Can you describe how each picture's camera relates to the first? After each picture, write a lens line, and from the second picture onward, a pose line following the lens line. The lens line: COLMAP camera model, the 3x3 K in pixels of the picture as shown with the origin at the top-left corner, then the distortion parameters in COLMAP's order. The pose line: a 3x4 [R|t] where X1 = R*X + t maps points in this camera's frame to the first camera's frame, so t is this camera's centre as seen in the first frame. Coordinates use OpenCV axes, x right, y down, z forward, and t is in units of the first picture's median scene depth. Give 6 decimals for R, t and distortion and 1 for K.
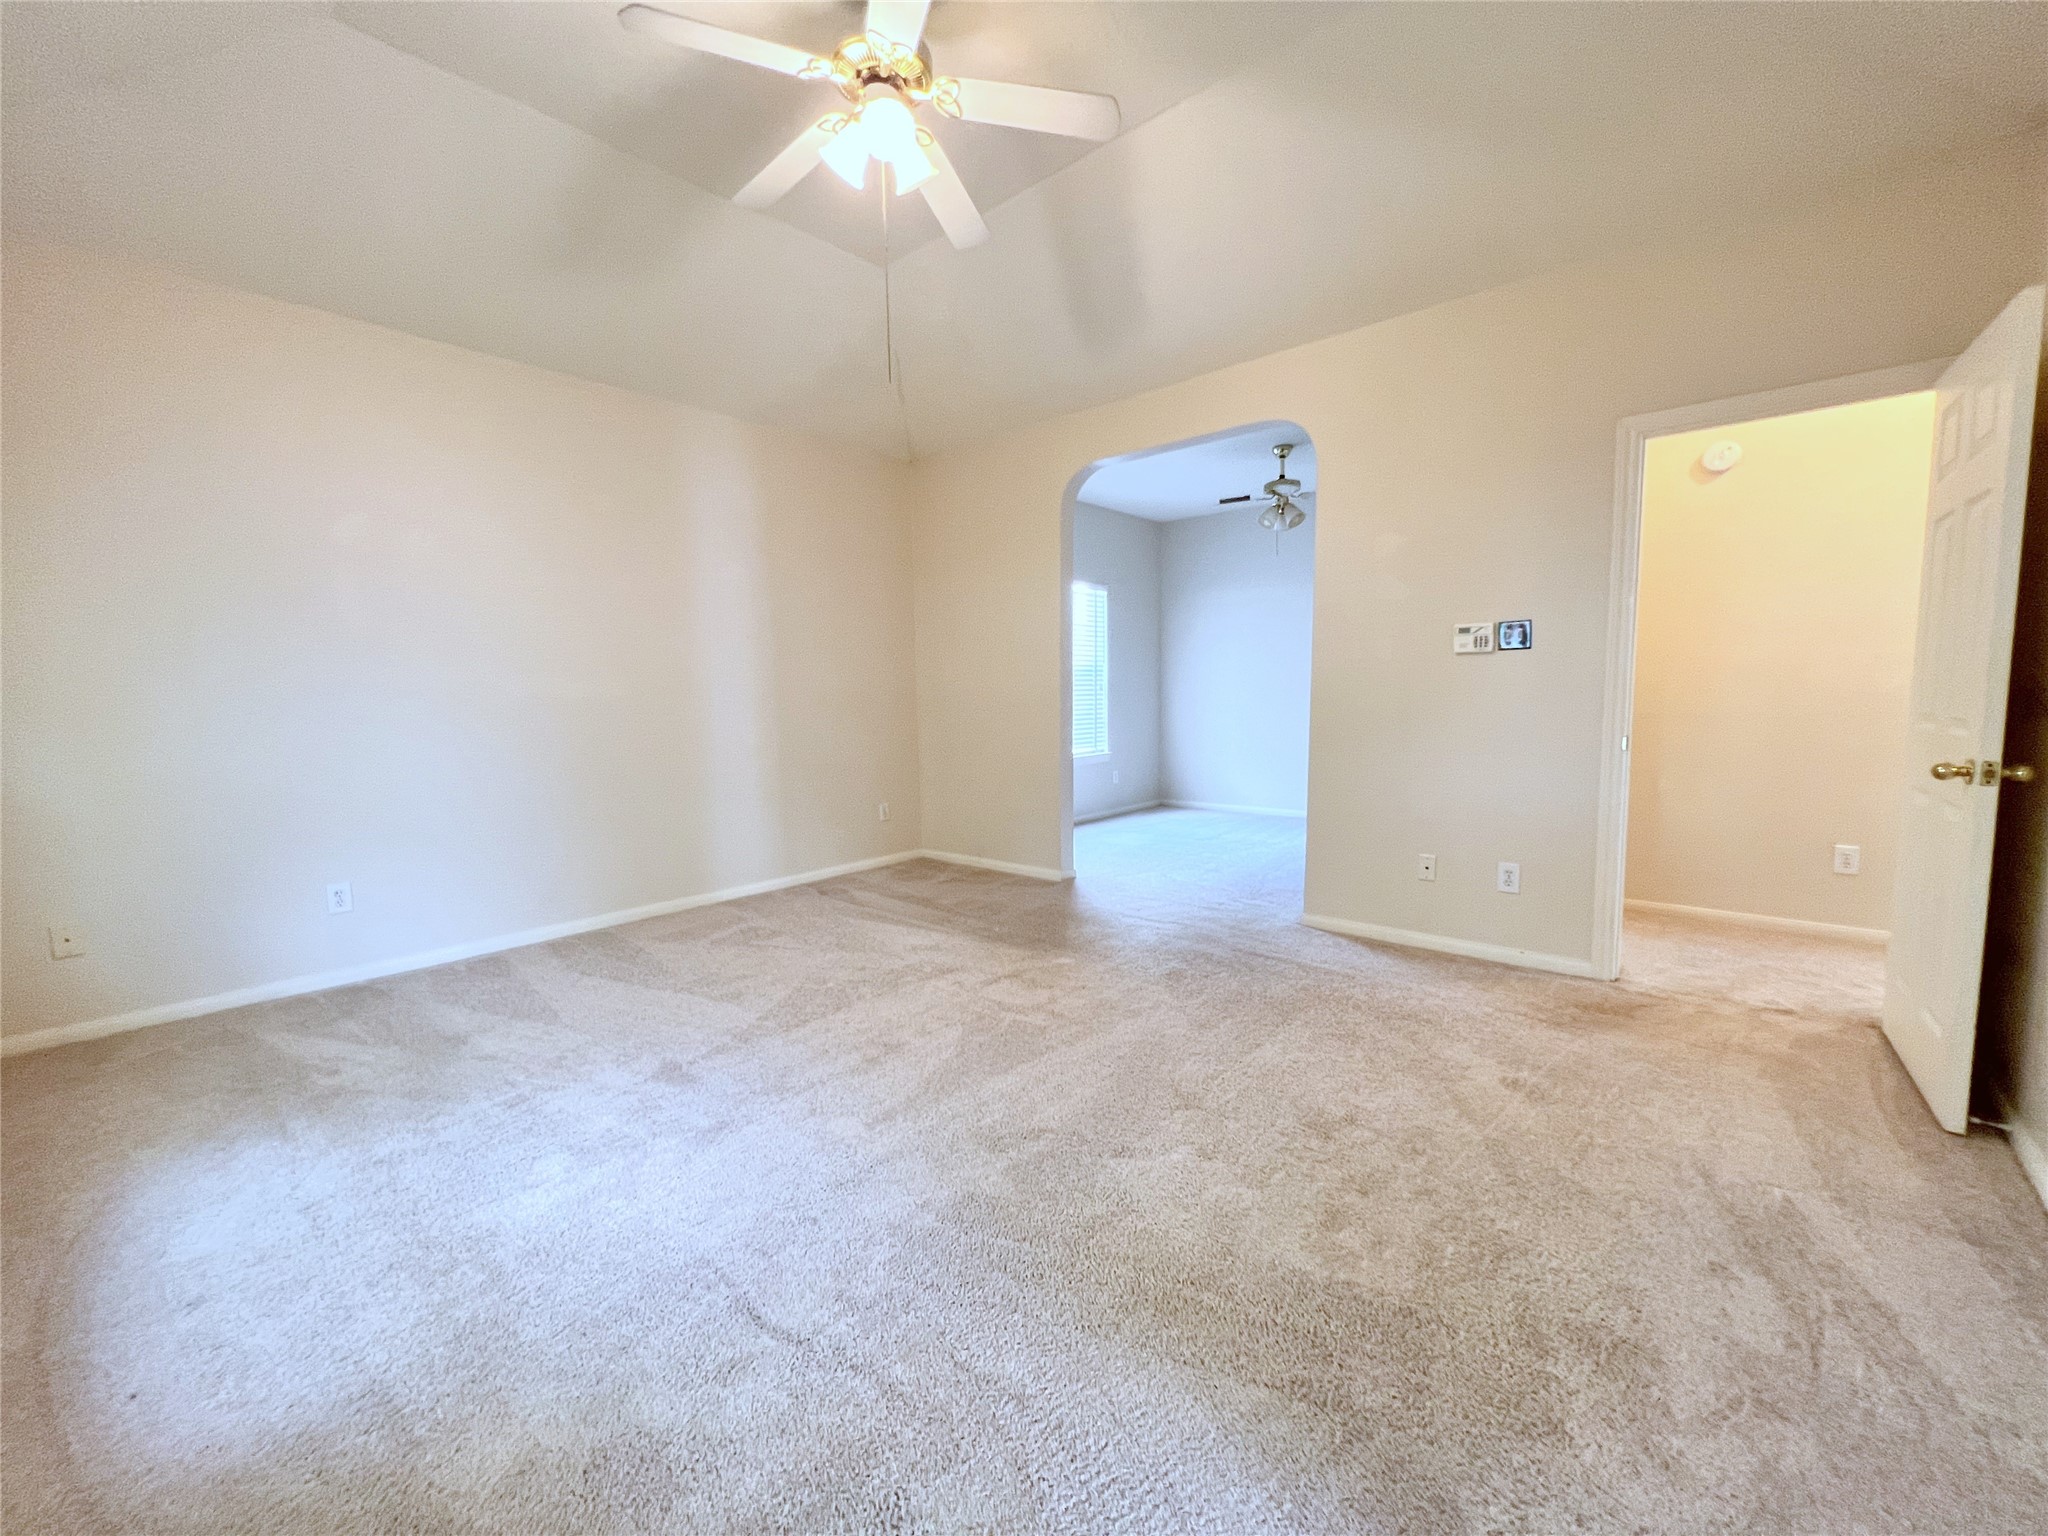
lens RADIAL K [[817.3, 0, 1027.1], [0, 817.3, 770.5], [0, 0, 1]] dist [-0.001208, 0.000363]
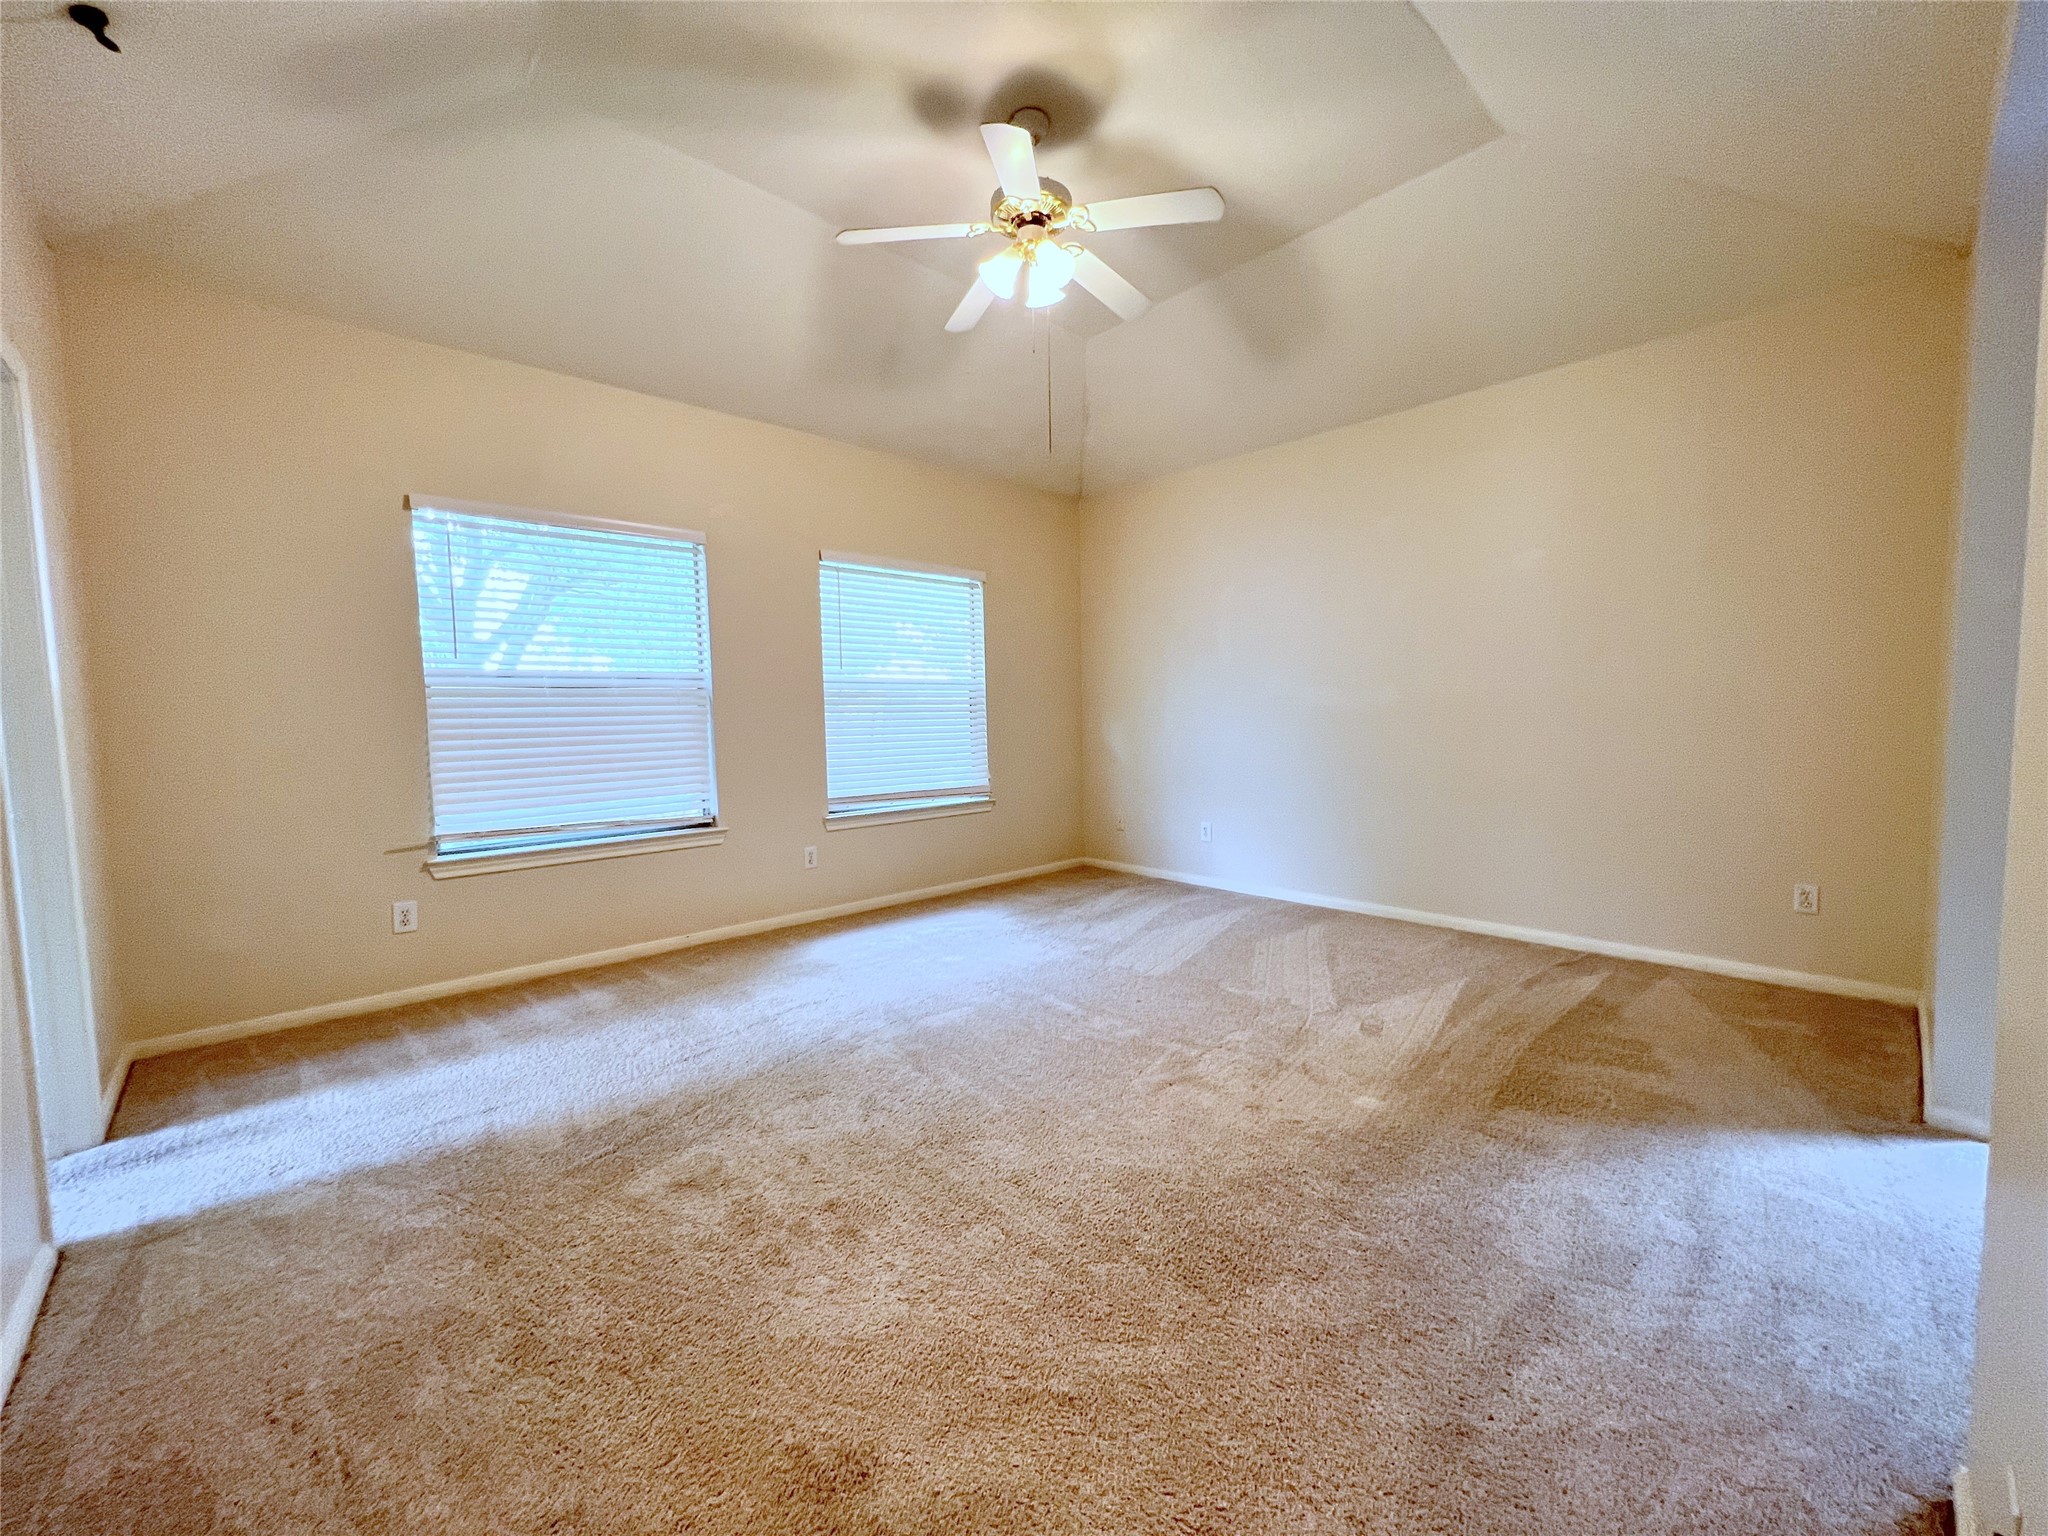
lens RADIAL K [[817.3, 0, 1027.1], [0, 817.3, 770.5], [0, 0, 1]] dist [-0.001208, 0.000363]
pose [[-0.086856, 0.093972, -0.991779, 0.724671], [-0.089217, 0.990807, 0.101693, -0.085257], [0.992218, 0.097316, -0.077674, 0.757651]]
